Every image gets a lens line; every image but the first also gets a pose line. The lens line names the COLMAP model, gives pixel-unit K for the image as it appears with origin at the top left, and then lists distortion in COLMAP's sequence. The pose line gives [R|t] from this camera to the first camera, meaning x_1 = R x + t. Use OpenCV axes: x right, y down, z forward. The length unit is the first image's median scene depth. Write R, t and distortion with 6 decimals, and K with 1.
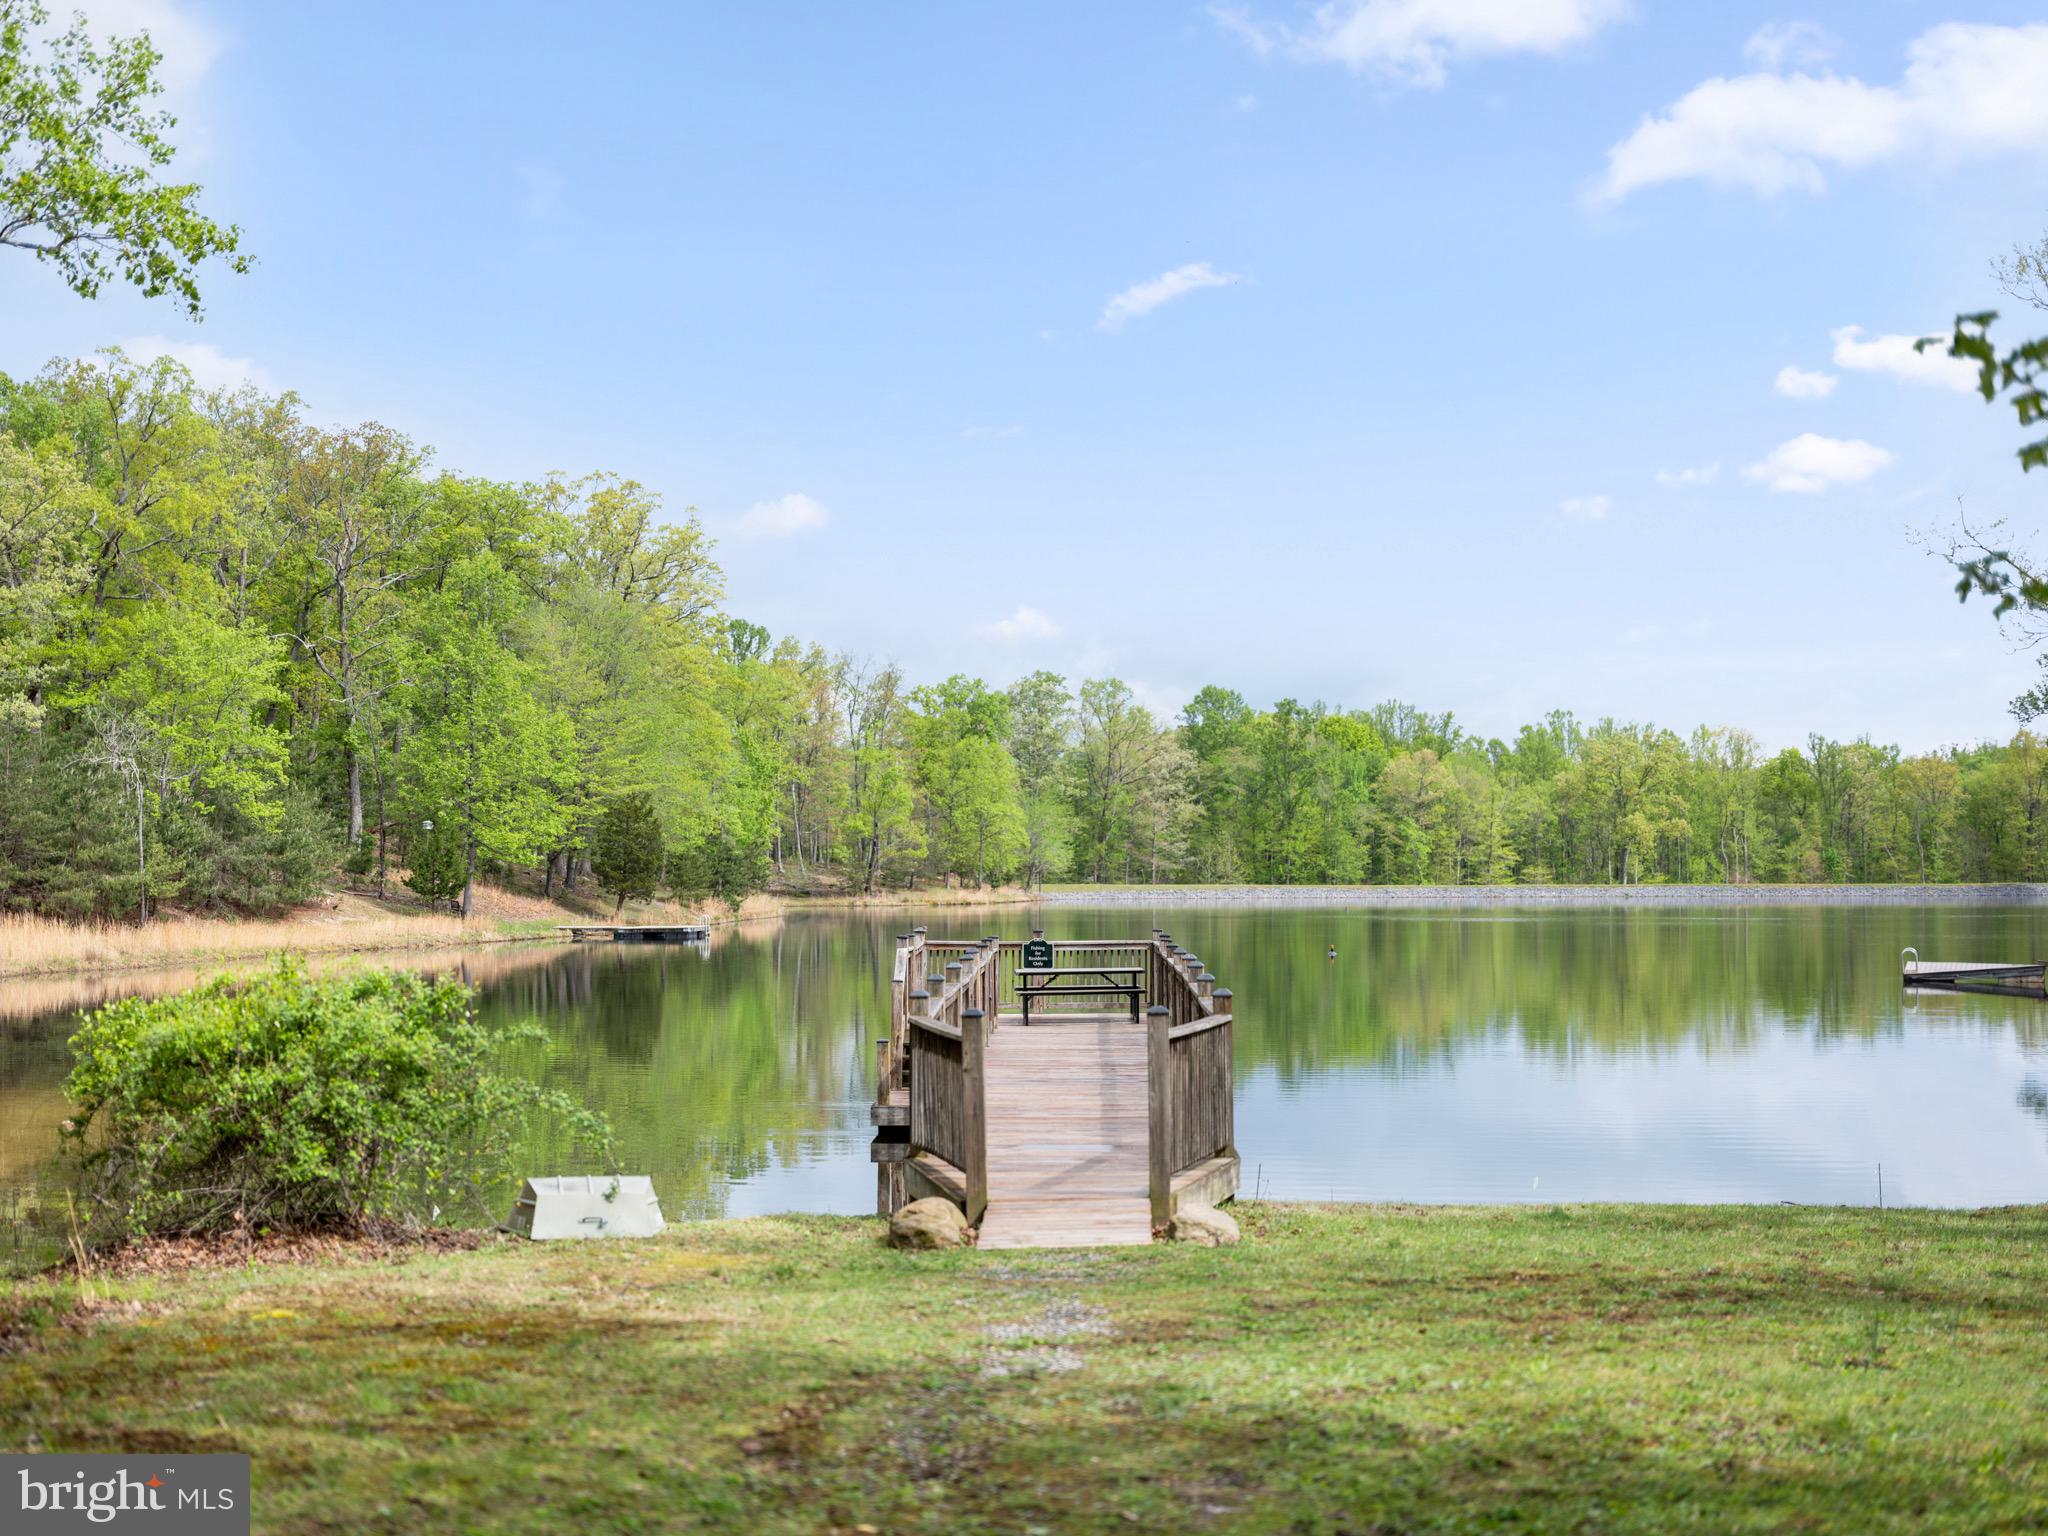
lens RADIAL K [[2854.8, 0, 1016.0], [0, 2854.8, 760.5], [0, 0, 1]] dist [0.060430, 0.000000]
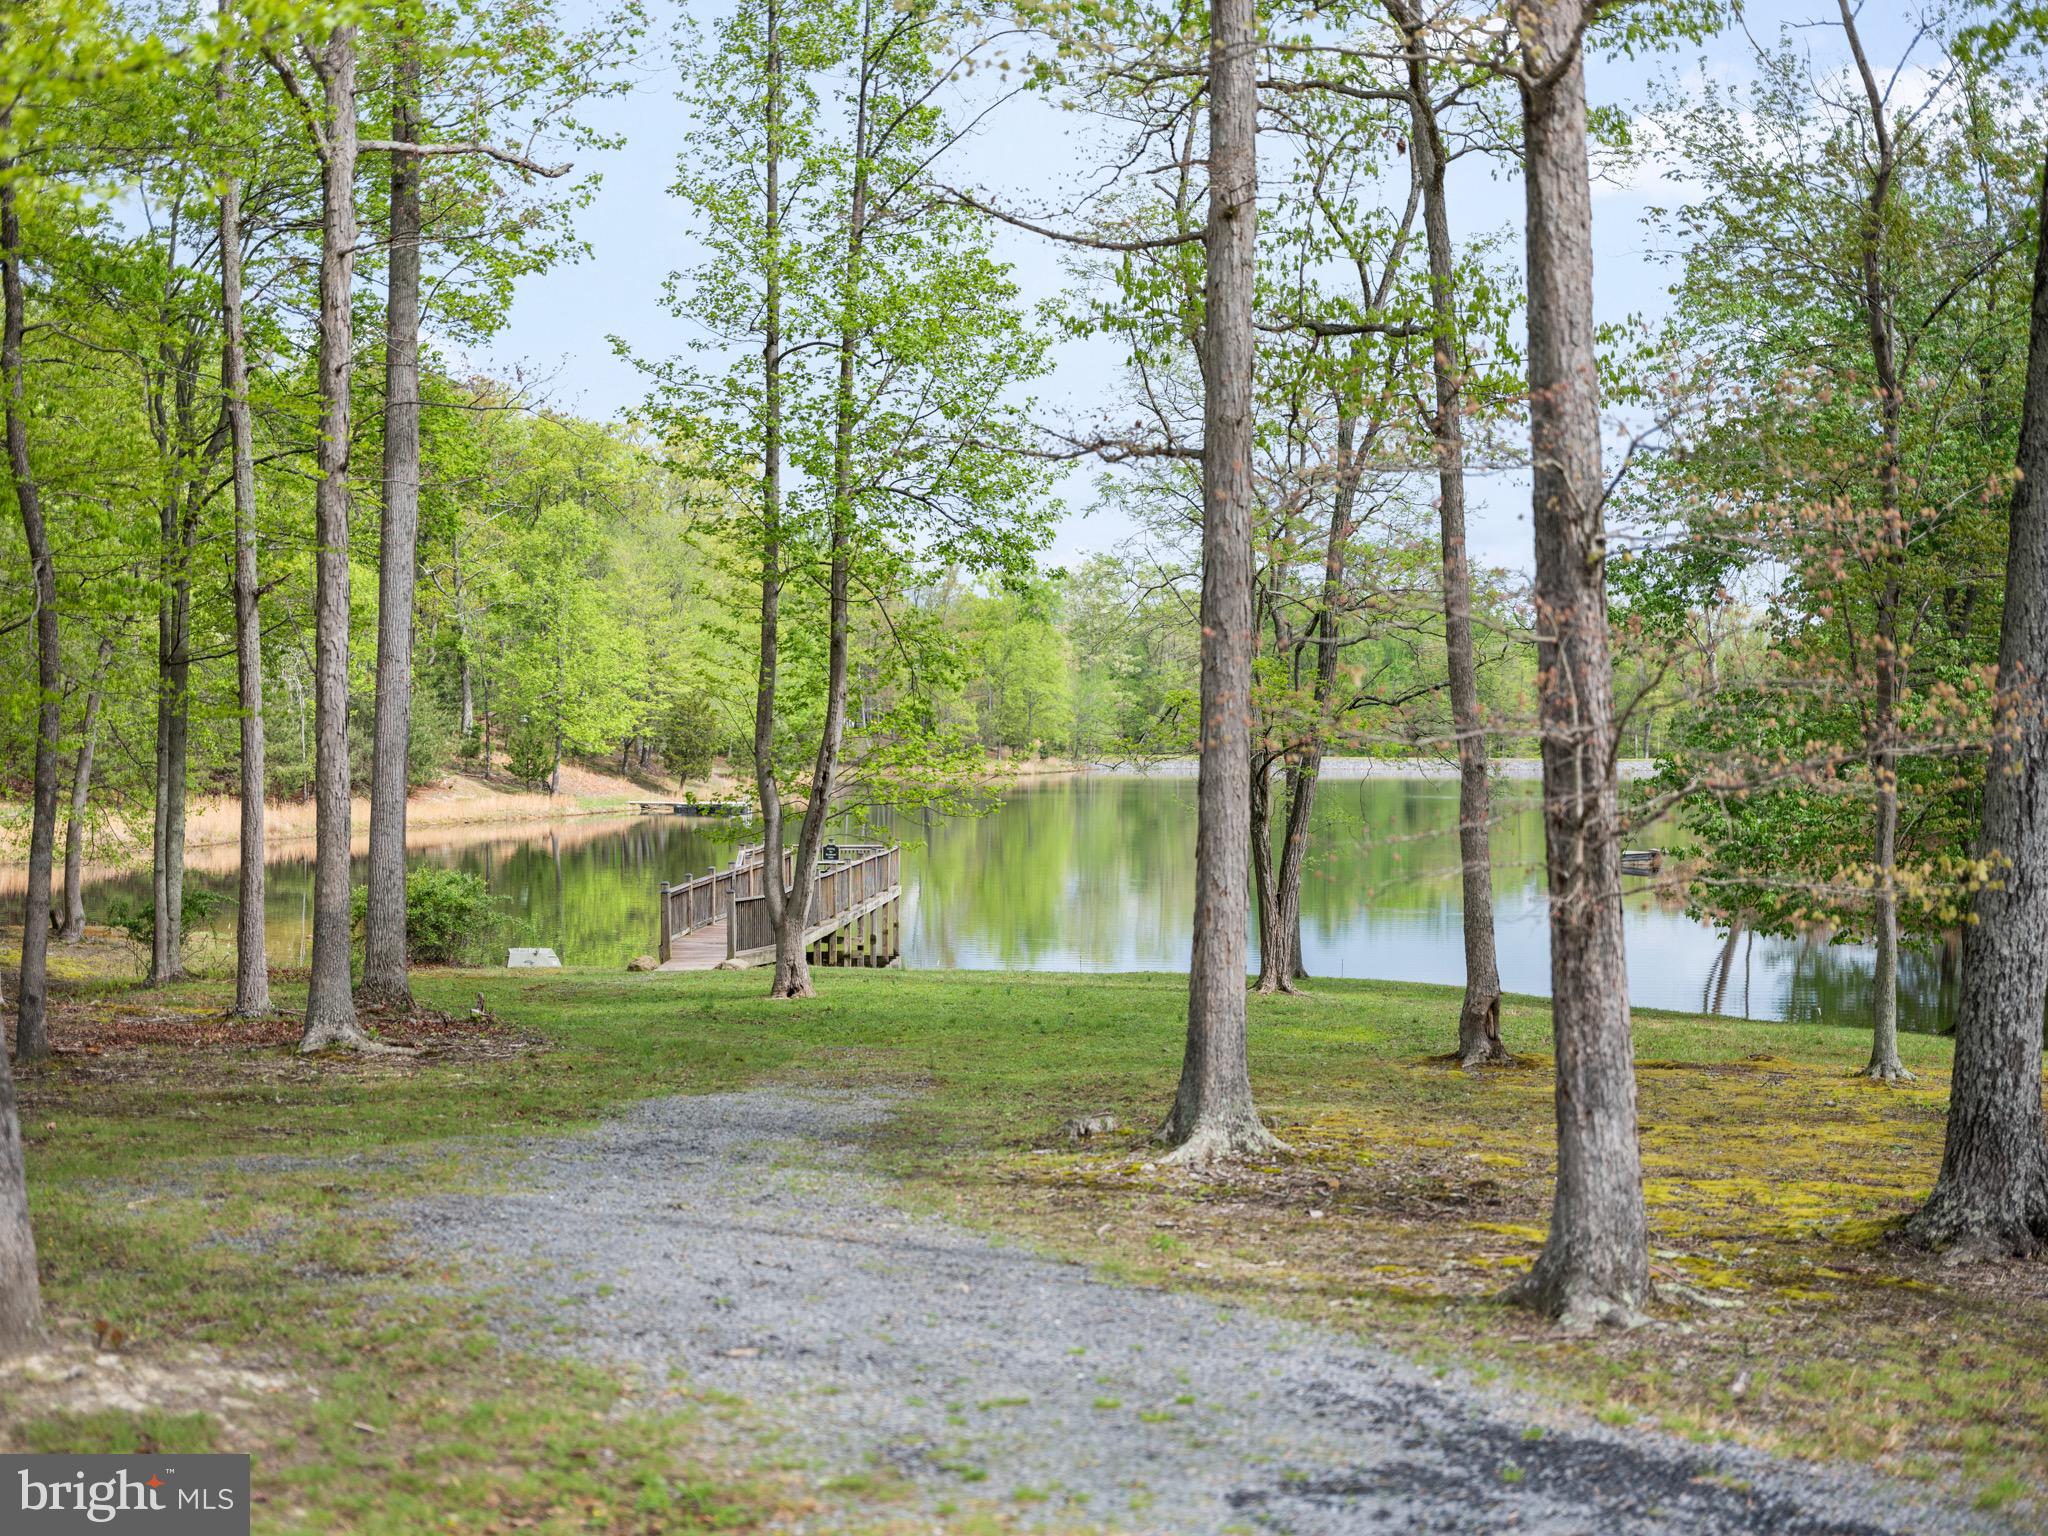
lens RADIAL K [[2854.8, 0, 1031.3], [0, 2854.8, 774.4], [0, 0, 1]] dist [0.060430, 0.000000]
pose [[0.999379, 0.008336, -0.034238, 0.019651], [-0.006426, 0.998437, 0.055513, -0.008256], [0.034647, -0.055258, 0.997871, -0.079924]]
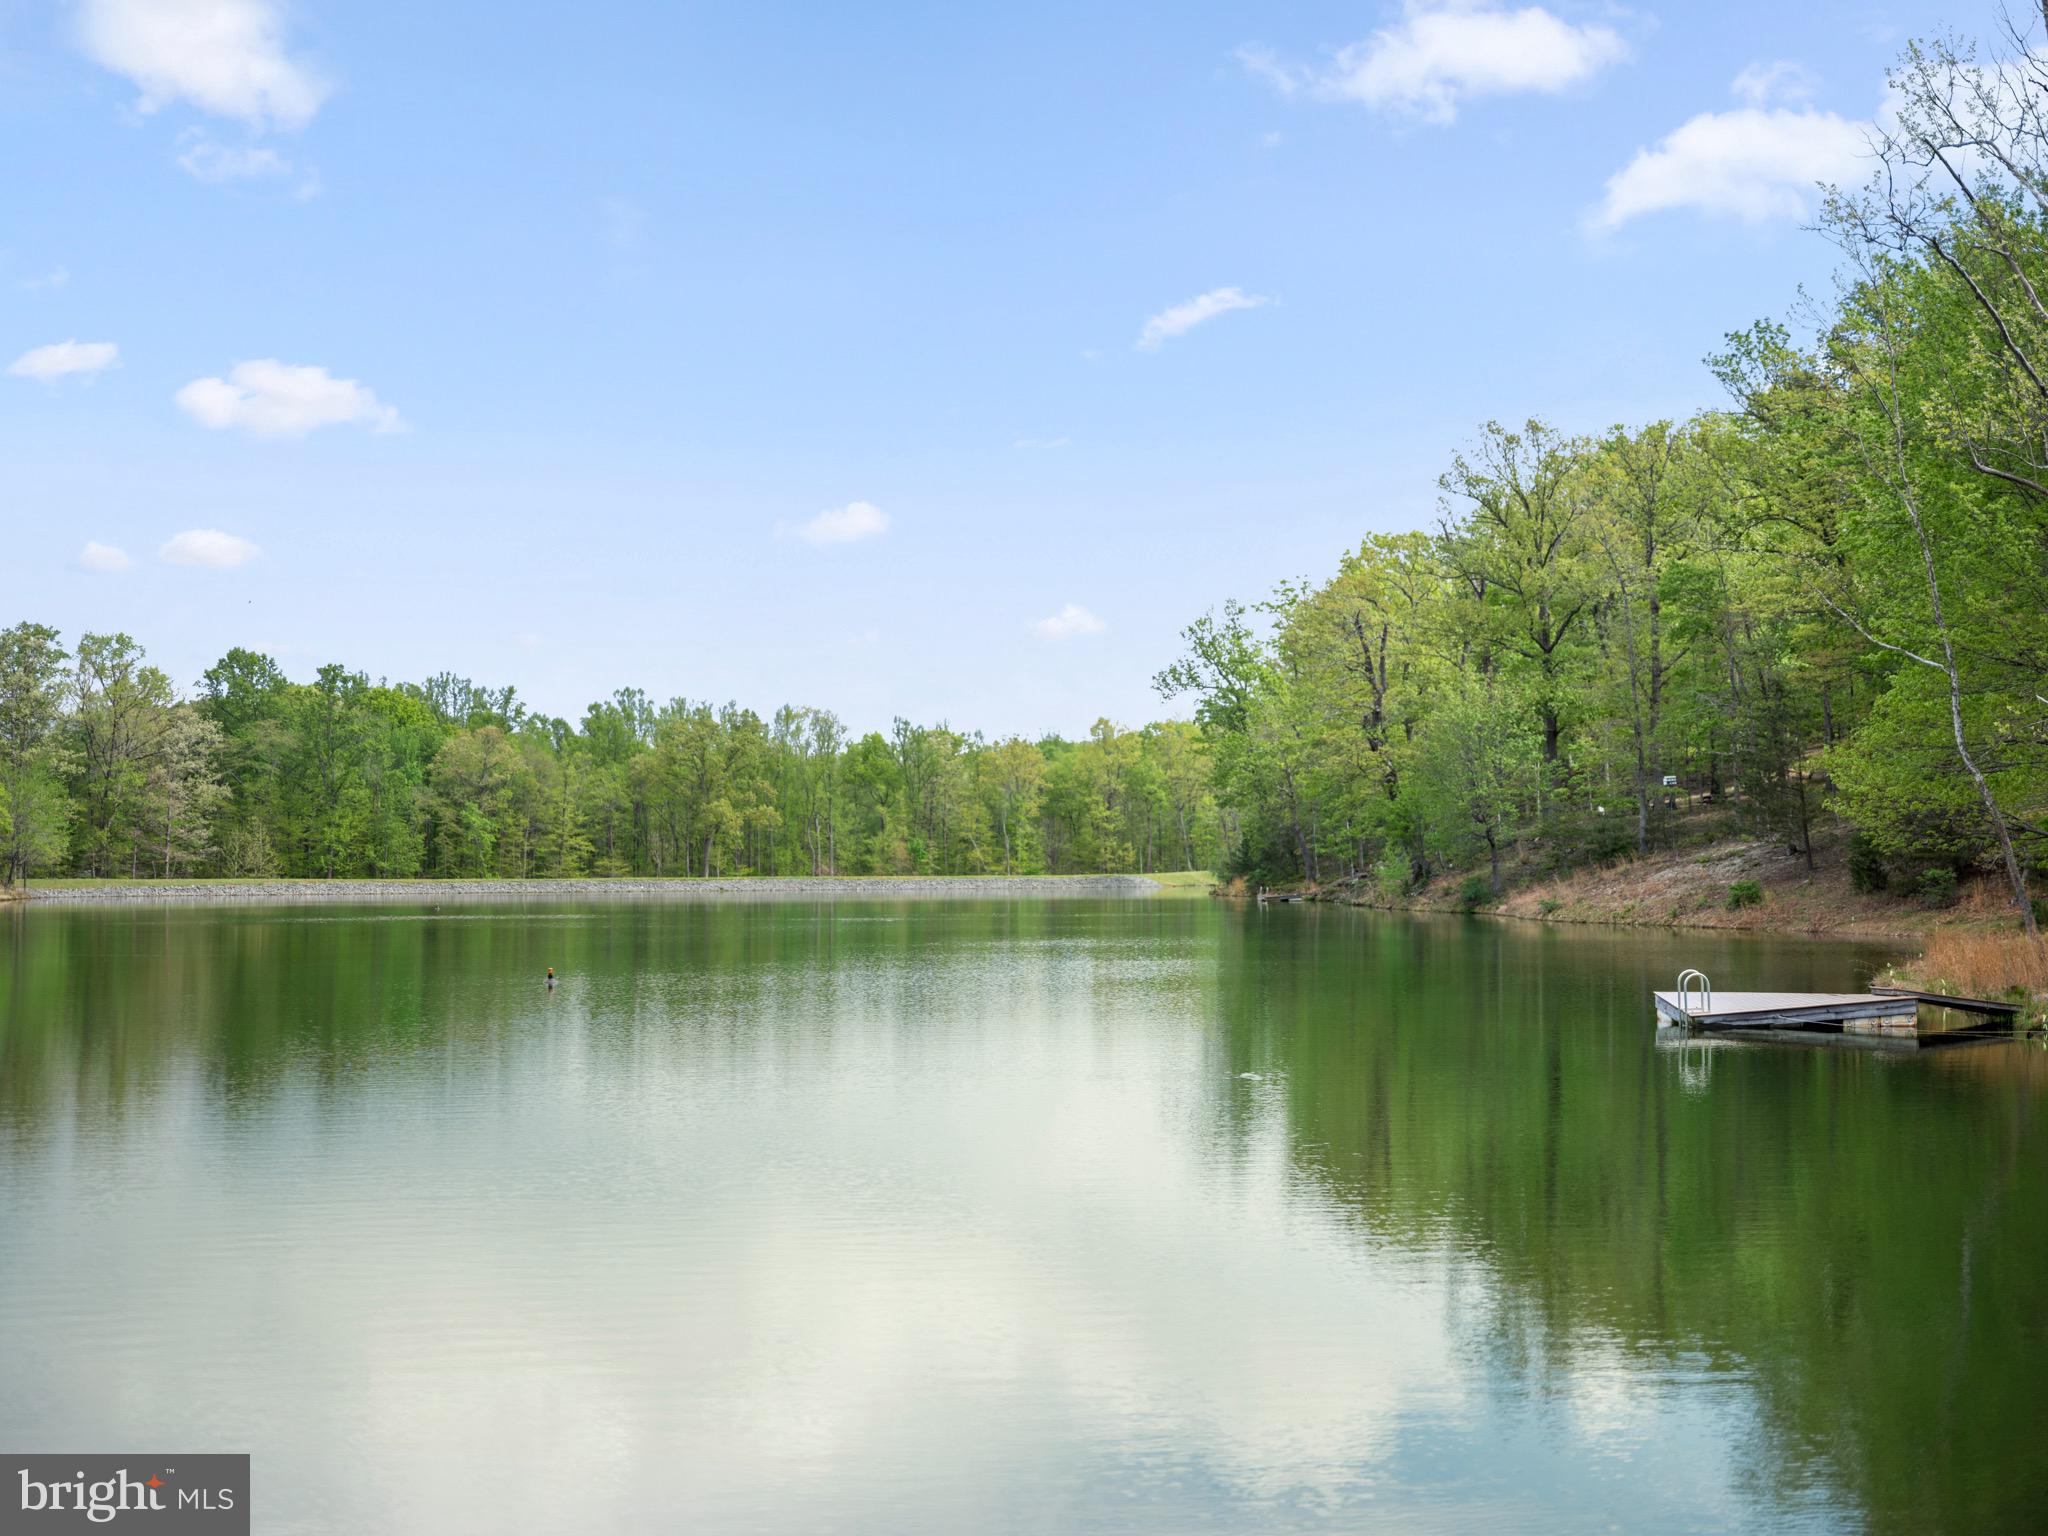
lens RADIAL K [[2854.8, 0, 1022.3], [0, 2854.8, 767.1], [0, 0, 1]] dist [0.060430, 0.000000]
pose [[0.940568, 0.011580, 0.339407, -0.002542], [-0.012809, 0.999917, 0.001381, 0.005642], [-0.339362, -0.005646, 0.940639, 0.110802]]
